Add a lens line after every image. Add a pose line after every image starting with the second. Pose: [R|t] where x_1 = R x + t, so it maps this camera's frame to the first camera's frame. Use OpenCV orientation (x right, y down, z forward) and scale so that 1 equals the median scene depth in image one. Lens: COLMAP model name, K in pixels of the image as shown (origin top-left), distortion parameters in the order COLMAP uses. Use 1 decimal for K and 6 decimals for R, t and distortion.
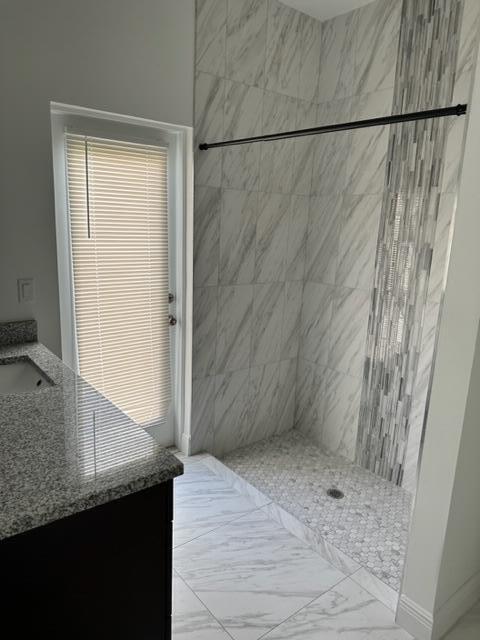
lens RADIAL K [[452.3, 0, 235.4], [0, 452.3, 316.4], [0, 0, 1]] dist [0.049401, -0.065792]
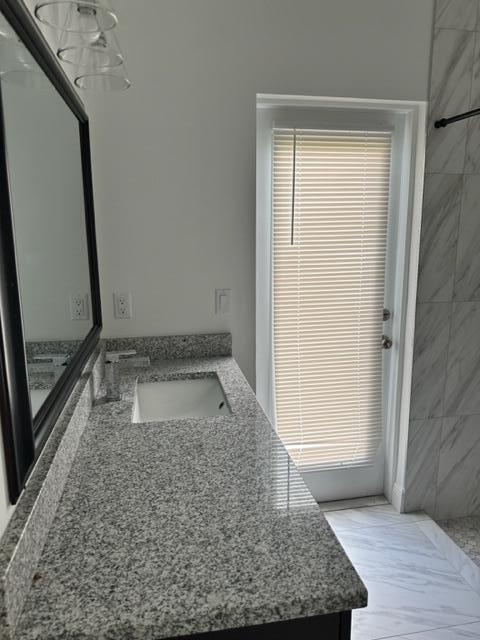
lens RADIAL K [[452.3, 0, 233.1], [0, 452.3, 313.1], [0, 0, 1]] dist [0.049401, -0.065792]
pose [[0.880416, 0.046343, -0.471932, 0.000458], [-0.060375, 0.998069, -0.014625, -0.016642], [0.470343, 0.041369, 0.881513, 0.156810]]
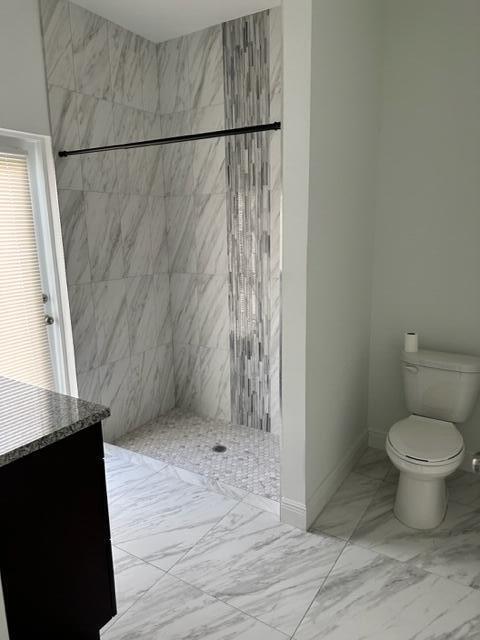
lens RADIAL K [[452.3, 0, 238.6], [0, 452.3, 317.7], [0, 0, 1]] dist [0.049401, -0.065792]
pose [[0.940889, -0.122944, 0.315616, -0.065666], [0.125394, 0.992027, 0.012615, 0.048503], [-0.314650, 0.027707, 0.948803, -0.140040]]
